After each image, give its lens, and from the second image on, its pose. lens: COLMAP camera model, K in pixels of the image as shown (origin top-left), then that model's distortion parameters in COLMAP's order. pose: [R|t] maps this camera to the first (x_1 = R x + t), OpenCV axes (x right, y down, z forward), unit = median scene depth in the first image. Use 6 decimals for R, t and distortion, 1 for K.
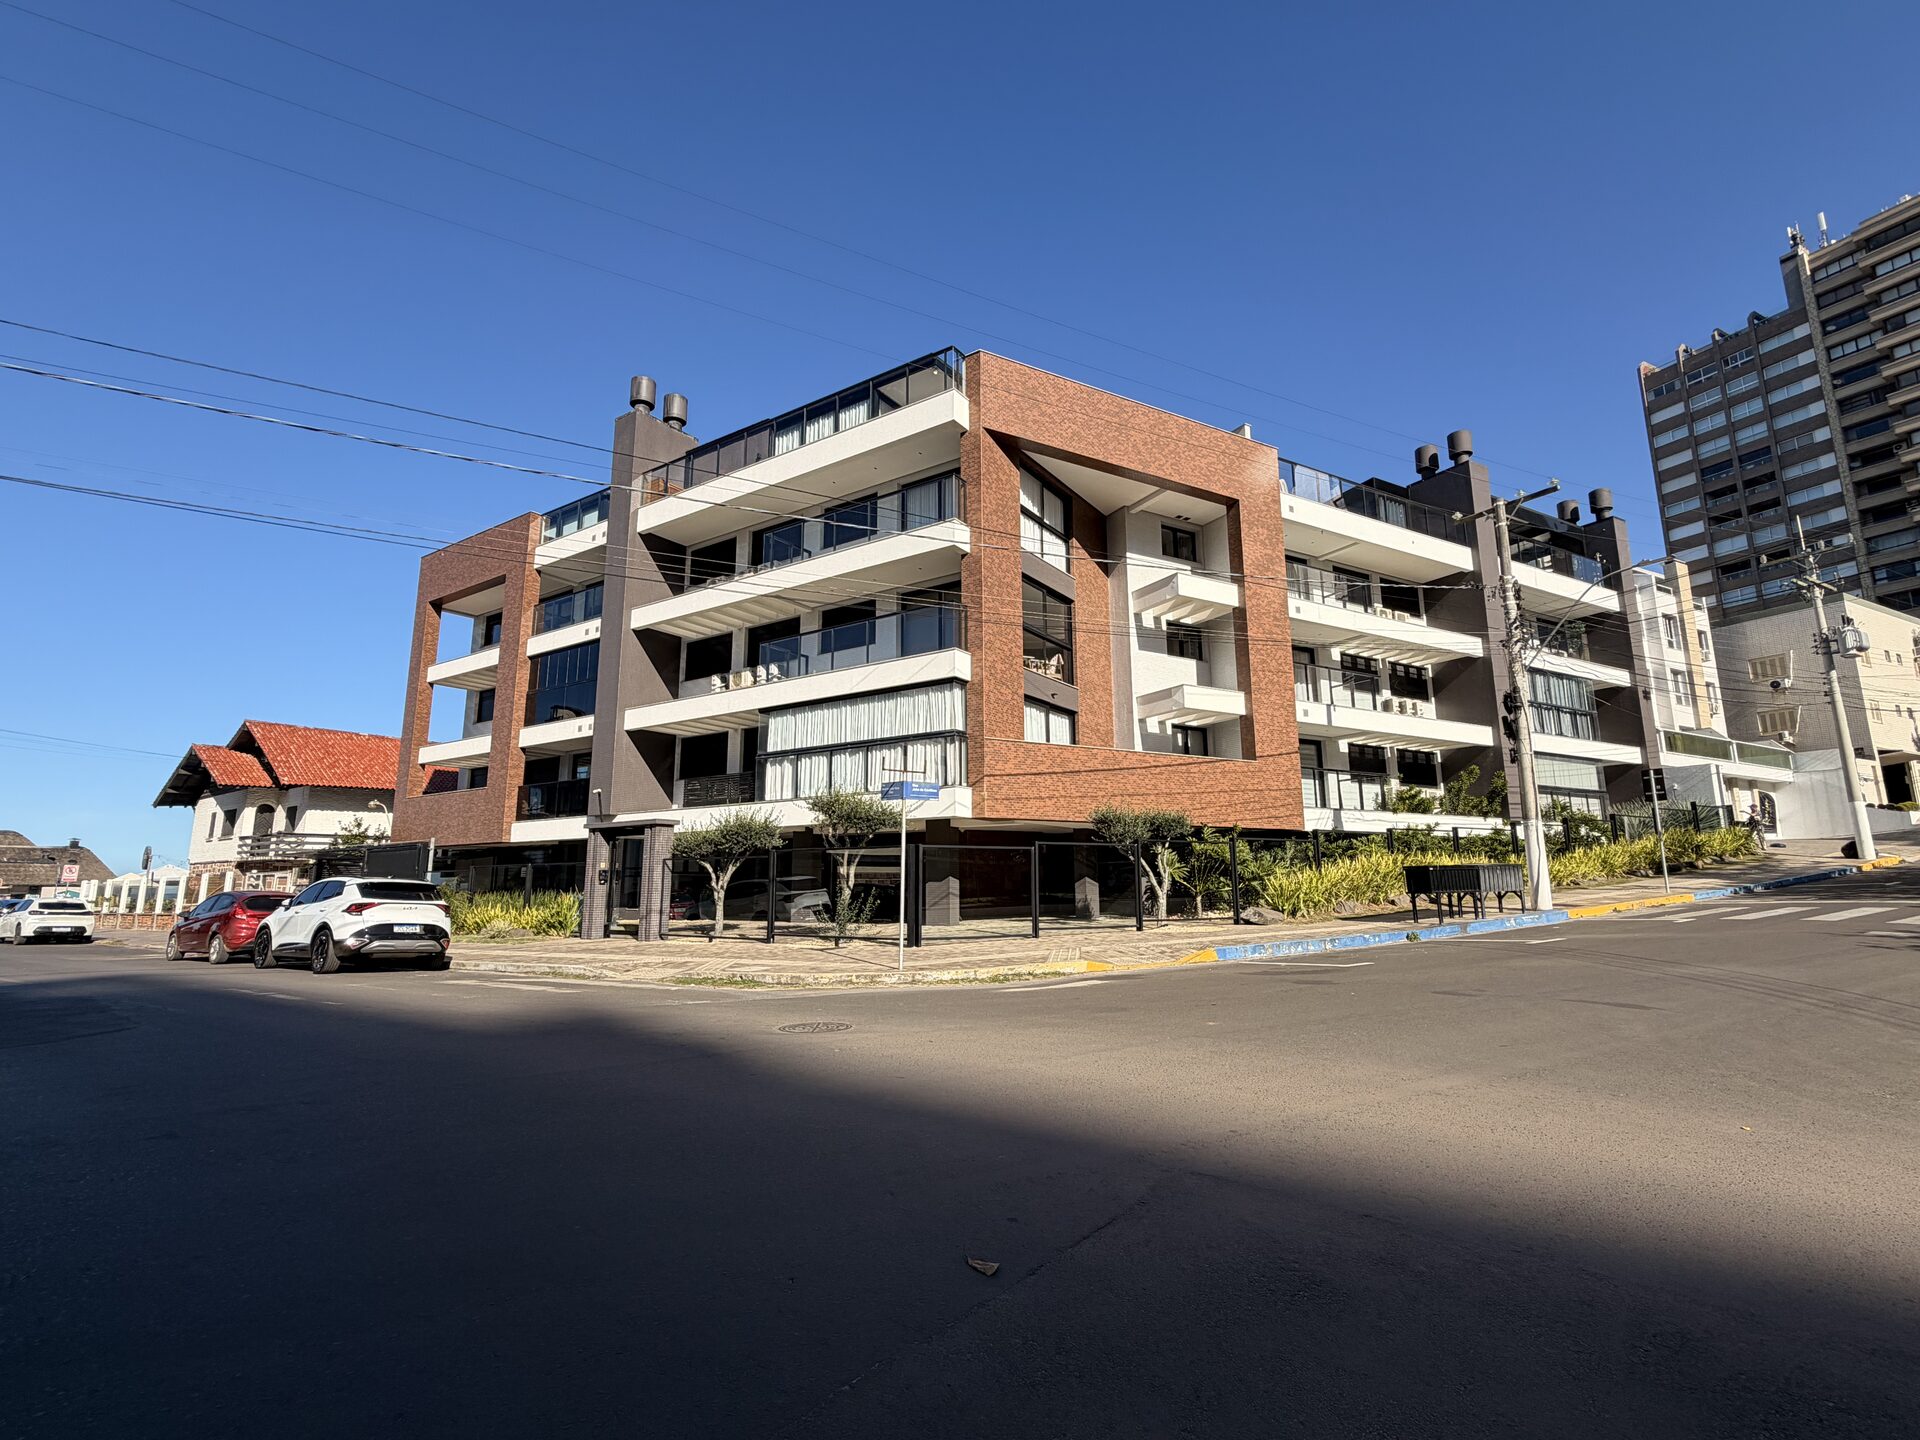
lens RADIAL K [[902.1, 0, 962.9], [0, 902.1, 716.1], [0, 0, 1]] dist [0.003494, -0.000045]
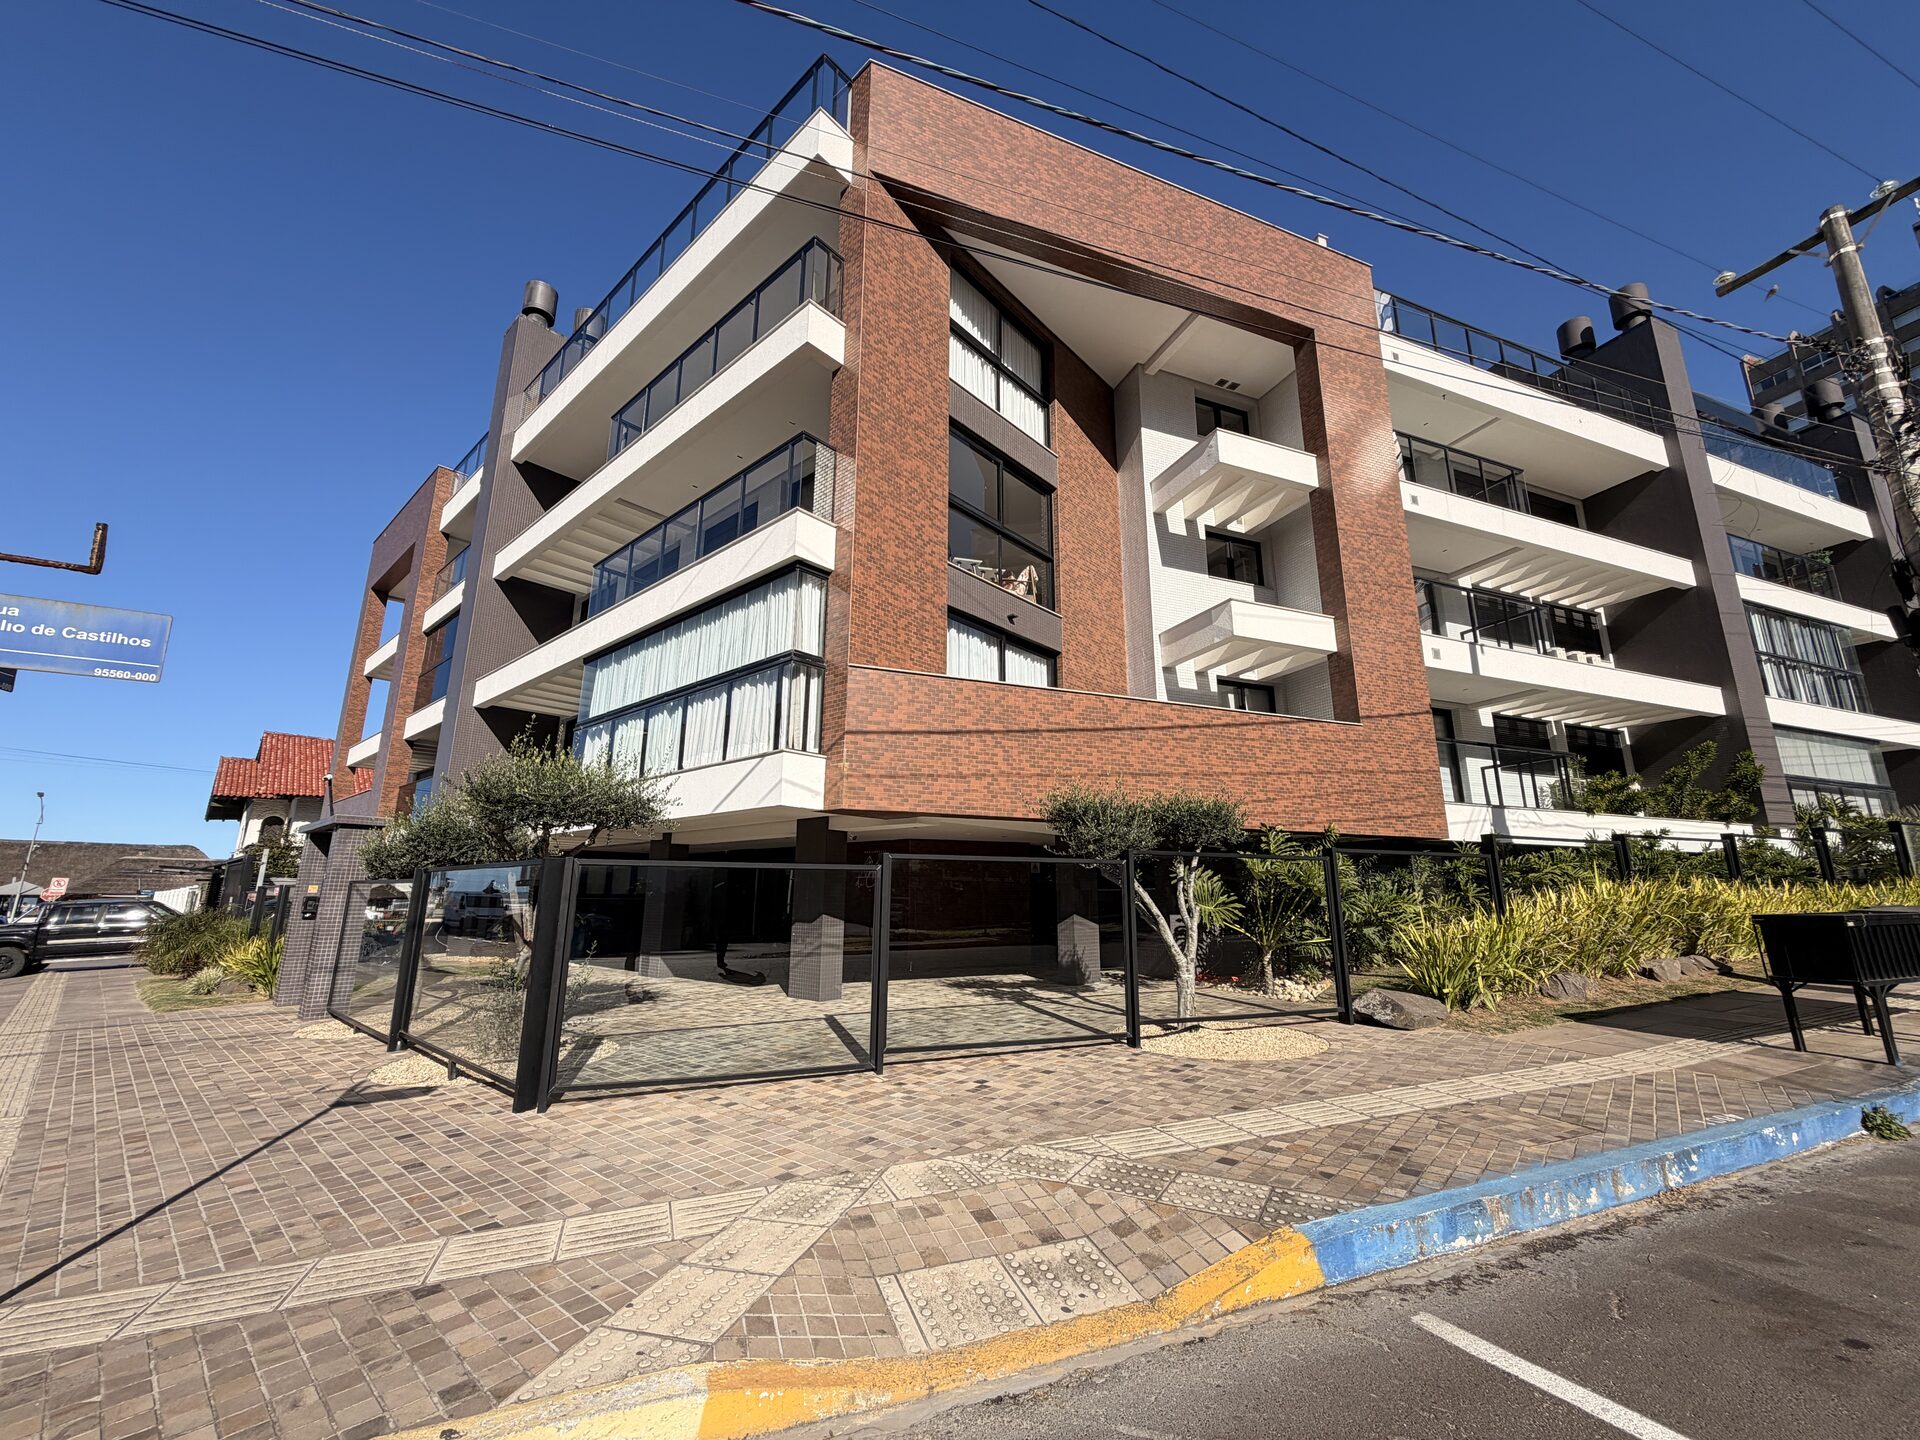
lens RADIAL K [[767.3, 0, 955.8], [0, 767.3, 716.5], [0, 0, 1]] dist [0.001814, -0.000058]
pose [[0.990724, -0.020408, -0.134352, 0.124096], [0.014302, 0.998827, -0.046257, 0.064147], [0.135138, 0.043906, 0.989853, 0.448030]]
